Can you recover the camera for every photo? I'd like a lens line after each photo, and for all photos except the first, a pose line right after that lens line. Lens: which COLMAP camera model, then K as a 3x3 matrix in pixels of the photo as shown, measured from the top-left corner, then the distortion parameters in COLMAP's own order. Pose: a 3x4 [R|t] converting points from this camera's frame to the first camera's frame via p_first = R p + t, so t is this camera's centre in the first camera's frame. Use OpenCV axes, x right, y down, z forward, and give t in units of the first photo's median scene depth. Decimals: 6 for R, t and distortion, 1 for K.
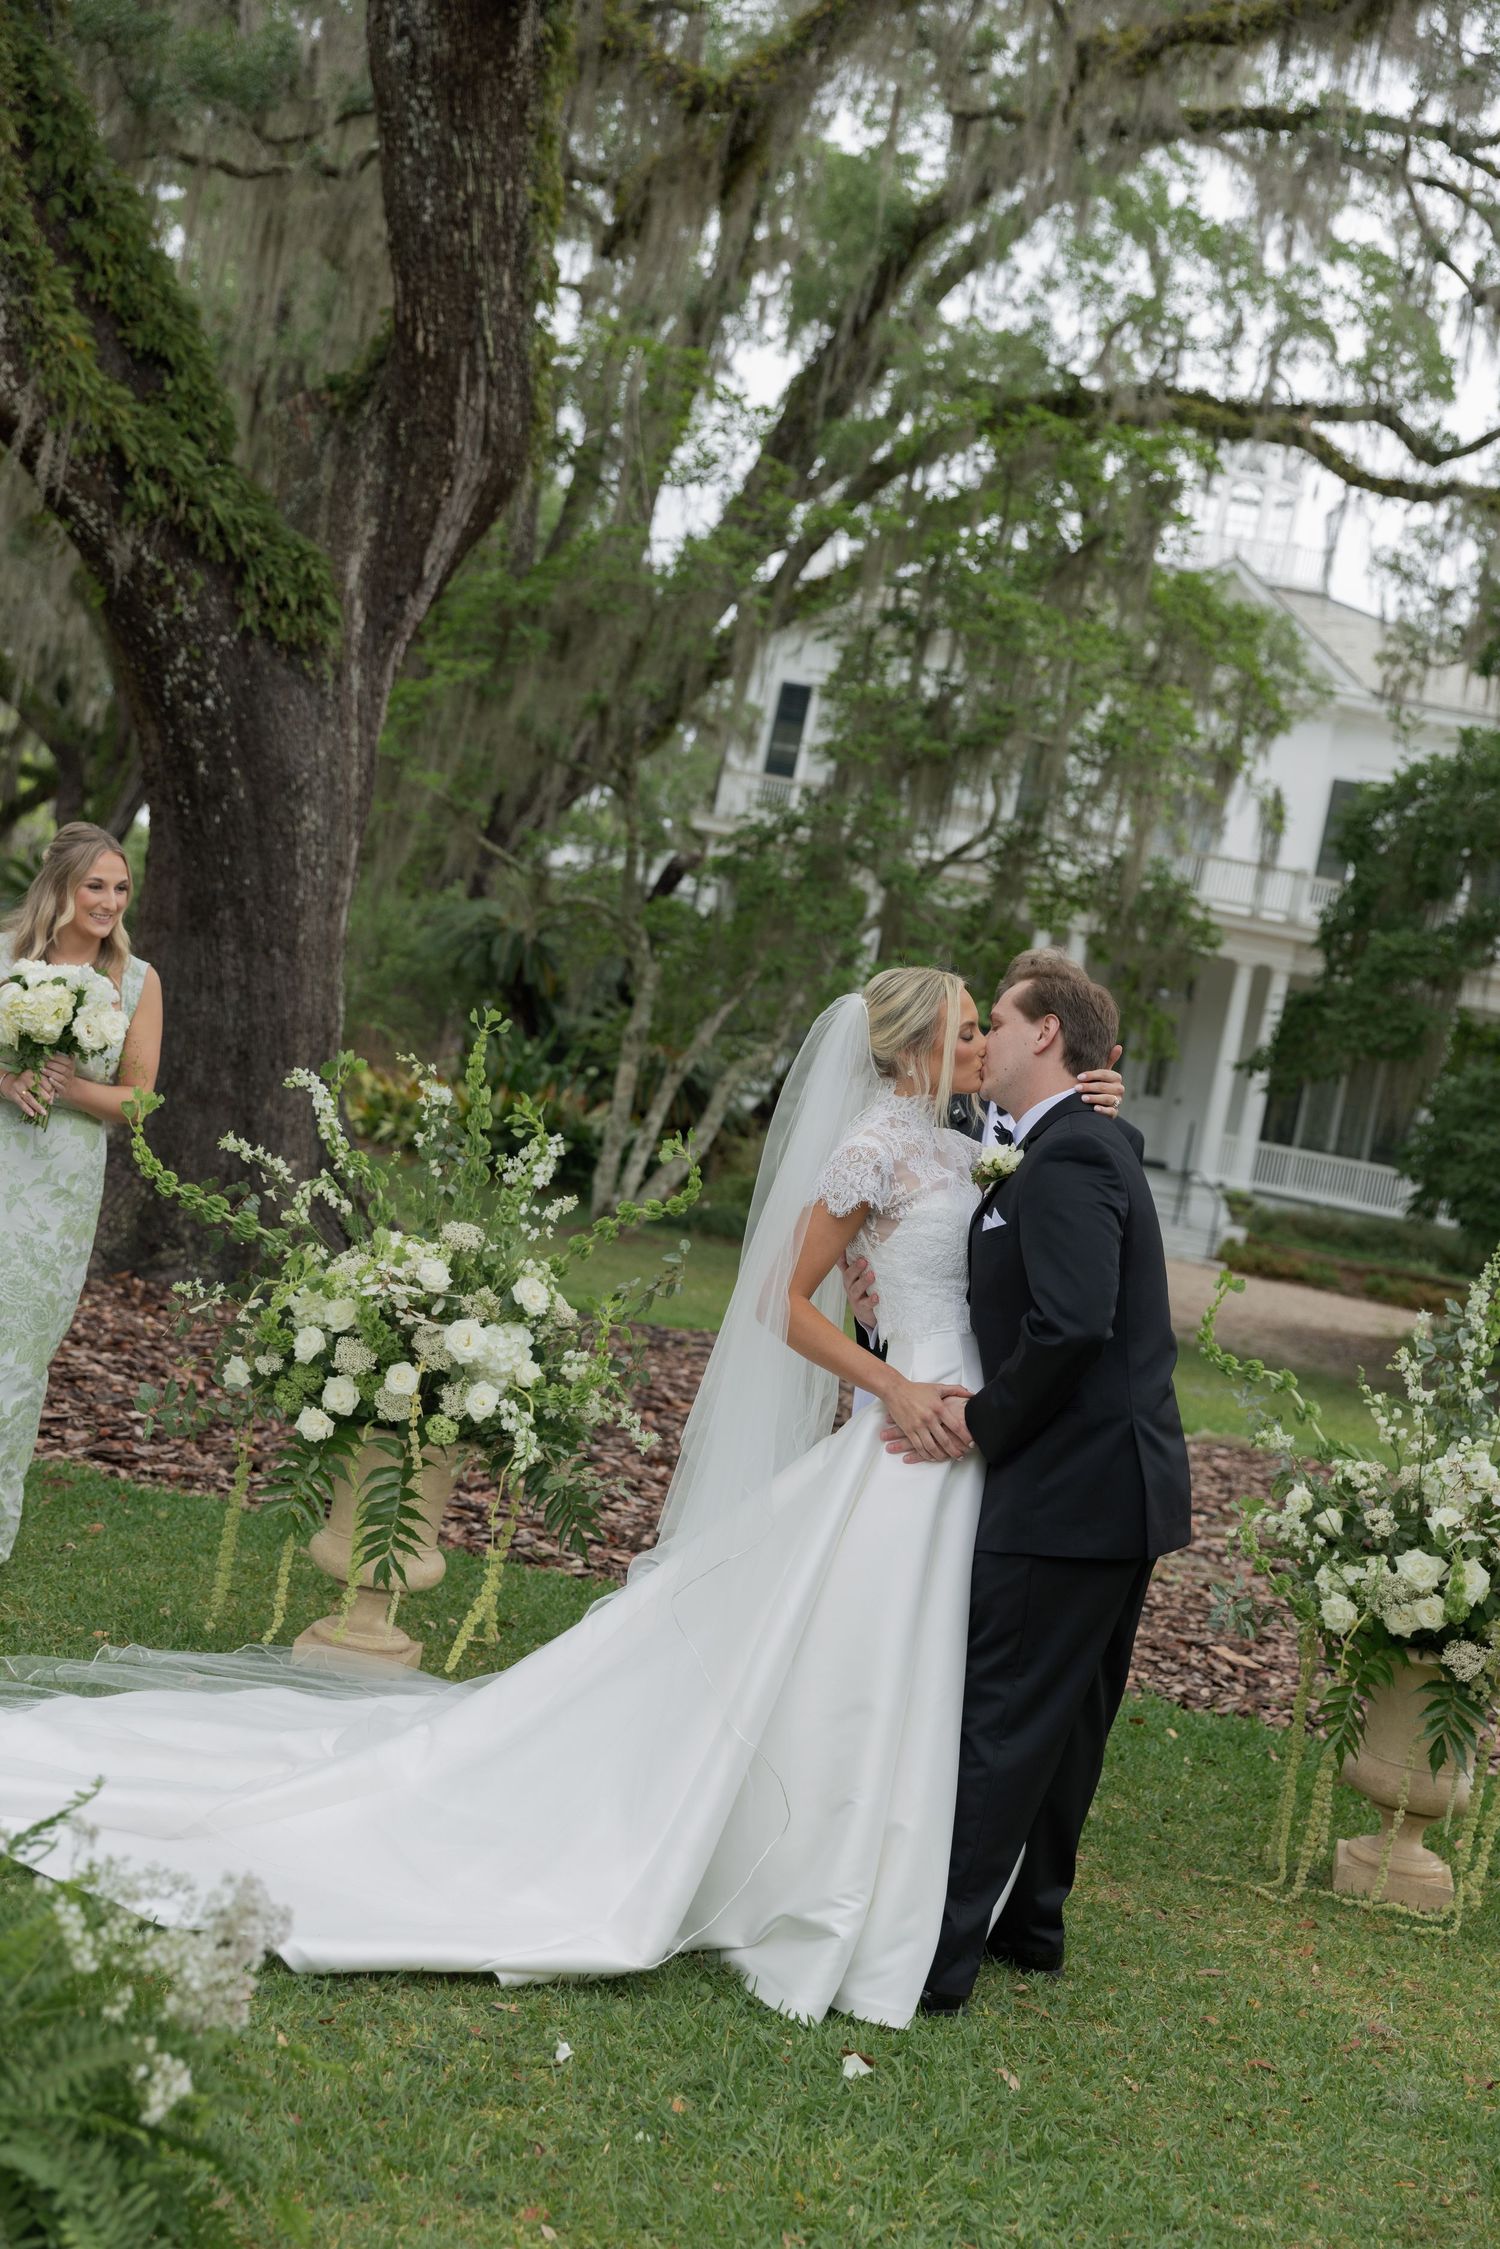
lens RADIAL K [[3124.3, 0, 750.2], [0, 3124.3, 1125.1], [0, 0, 1]] dist [0.036479, 0.000000]
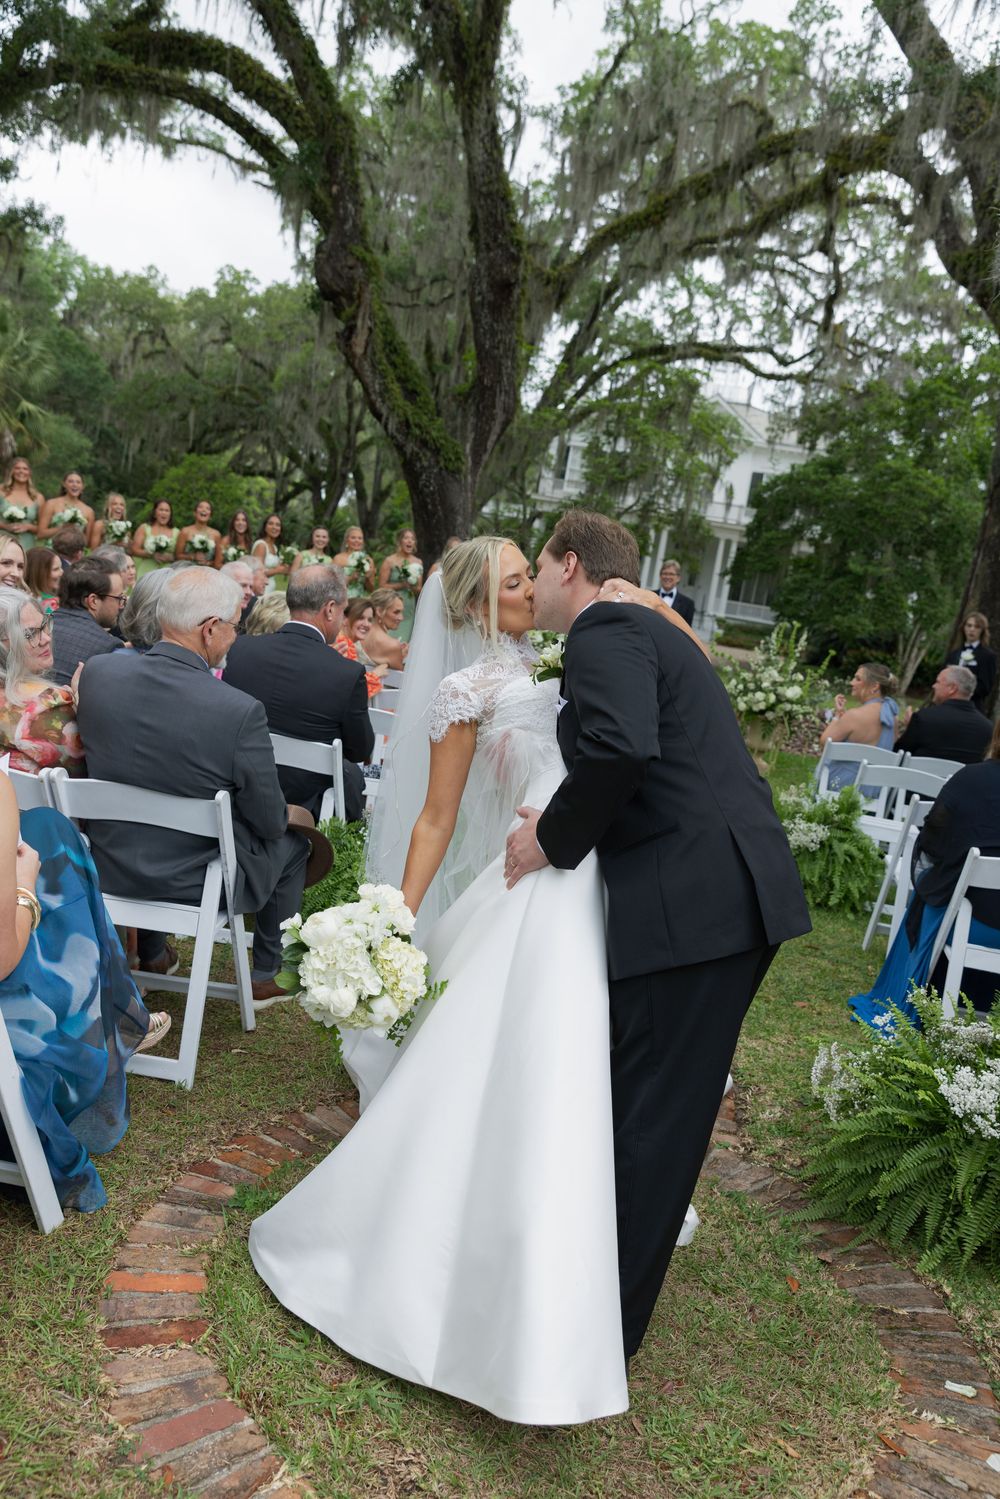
lens RADIAL K [[1197.6, 0, 497.8], [0, 1197.6, 750.5], [0, 0, 1]] dist [0.055174, 0.010092]
pose [[0.999031, -0.030690, -0.031536, -0.026742], [0.034357, 0.991784, 0.123227, -0.001476], [0.027495, -0.124191, 0.991877, -0.176934]]
